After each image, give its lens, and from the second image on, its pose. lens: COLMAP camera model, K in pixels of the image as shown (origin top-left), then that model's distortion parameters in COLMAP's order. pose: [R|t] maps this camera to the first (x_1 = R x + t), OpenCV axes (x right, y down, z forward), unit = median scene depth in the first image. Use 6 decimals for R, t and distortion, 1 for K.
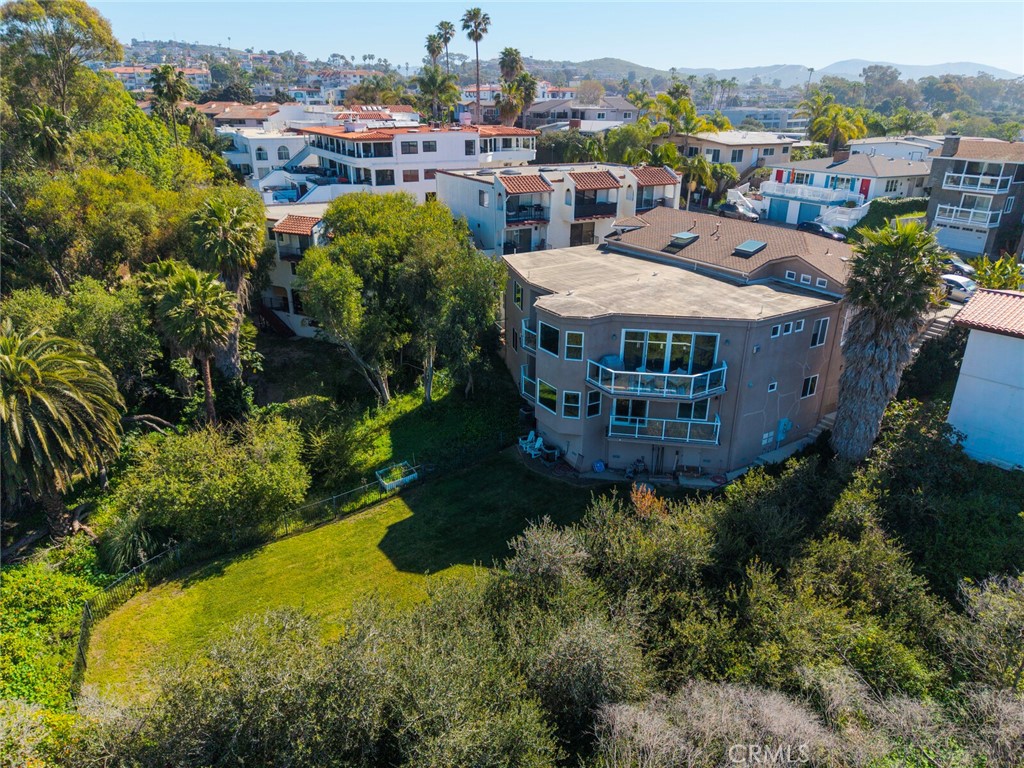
lens RADIAL K [[675.2, 0, 512.0], [0, 675.2, 384.0], [0, 0, 1]] dist [0.033962, -0.052703]
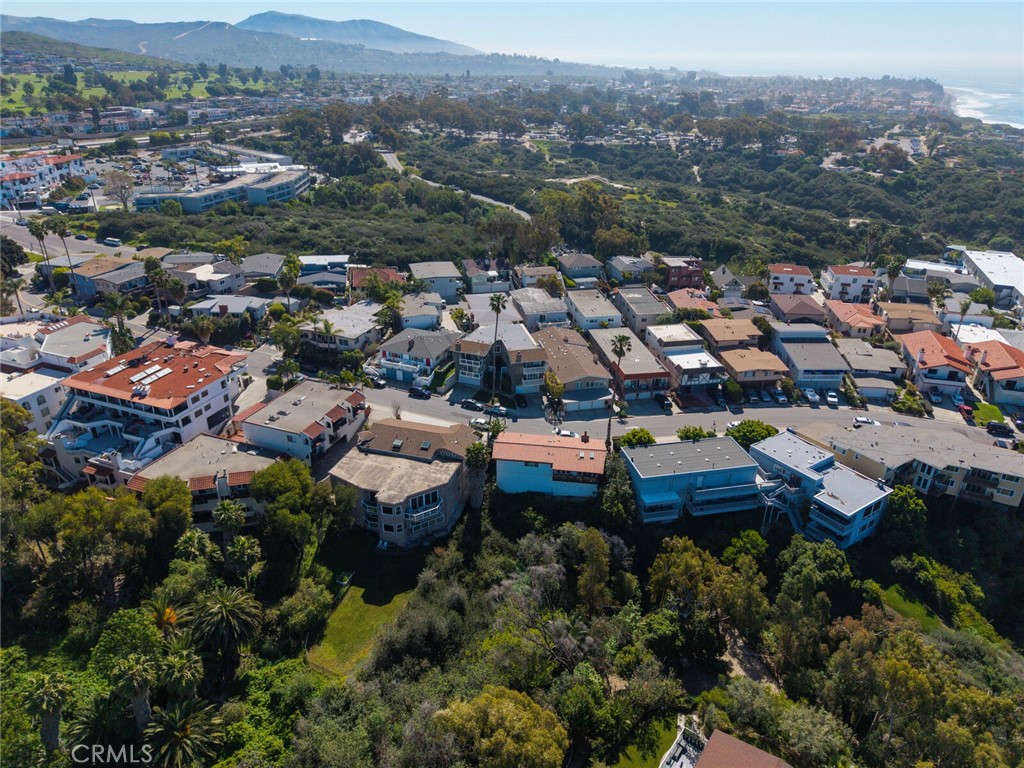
lens RADIAL K [[675.2, 0, 512.0], [0, 675.2, 384.0], [0, 0, 1]] dist [0.033962, -0.052703]
pose [[0.744529, -0.283240, 0.604525, -1.158918], [0.242806, 0.958407, 0.150007, -0.901197], [-0.621869, 0.035098, 0.782334, -1.641962]]
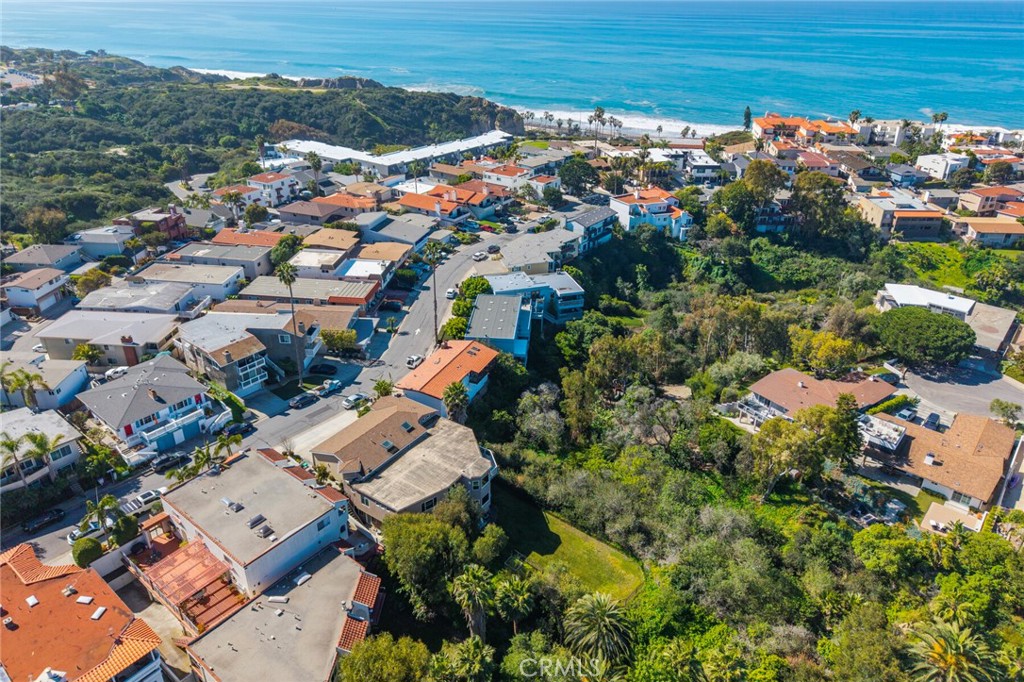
lens RADIAL K [[683.8, 0, 512.0], [0, 683.8, 341.0], [0, 0, 1]] dist [-0.008110, -0.002327]
pose [[-0.423942, -0.418276, 0.803317, -1.922209], [0.335264, 0.751482, 0.568219, -1.975553], [-0.841351, 0.510215, -0.178352, 1.113353]]
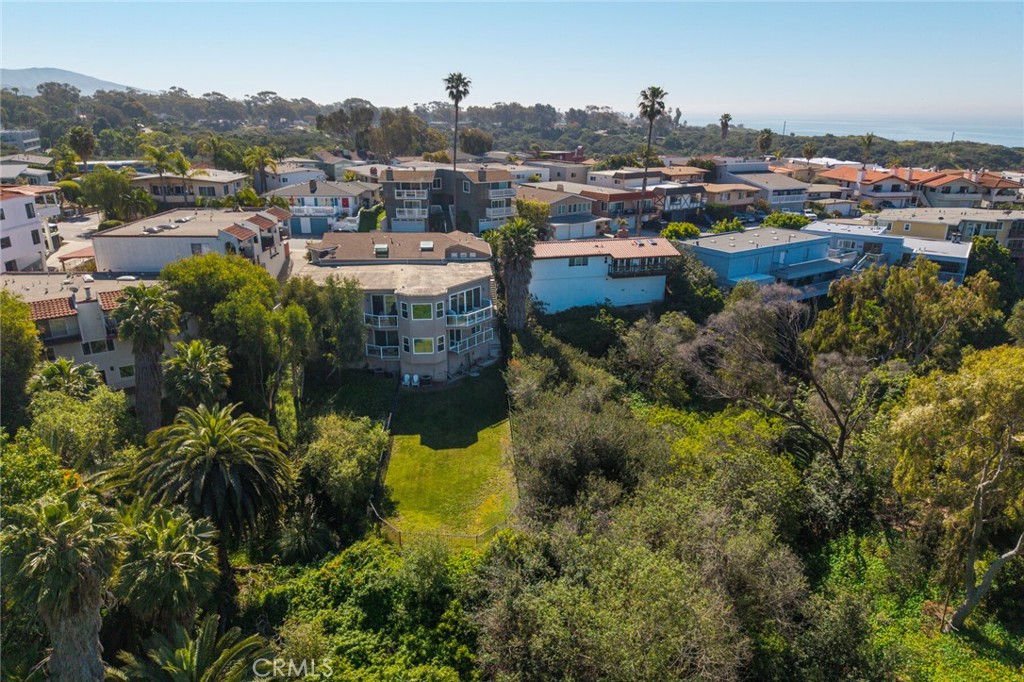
lens RADIAL K [[683.8, 0, 512.0], [0, 683.8, 341.0], [0, 0, 1]] dist [-0.008110, -0.002327]
pose [[0.442585, -0.285518, 0.850057, -1.350226], [0.331361, 0.932935, 0.140831, -0.168920], [-0.833258, 0.219346, 0.507513, -0.066834]]
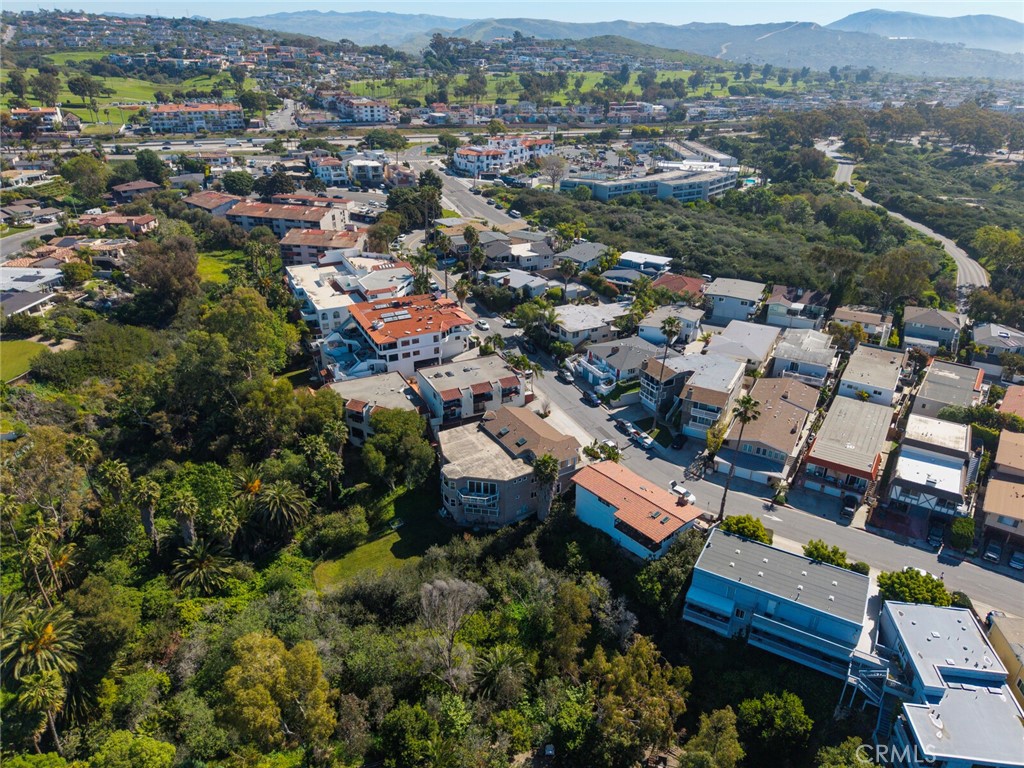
lens RADIAL K [[698.2, 0, 524.0], [0, 698.2, 352.9], [0, 0, 1]] dist [0.033769, -0.043060]
pose [[0.999967, 0.008094, 0.000196, 0.413207], [-0.008096, 0.999781, 0.019279, -0.730677], [-0.000040, -0.019280, 0.999814, -2.222028]]
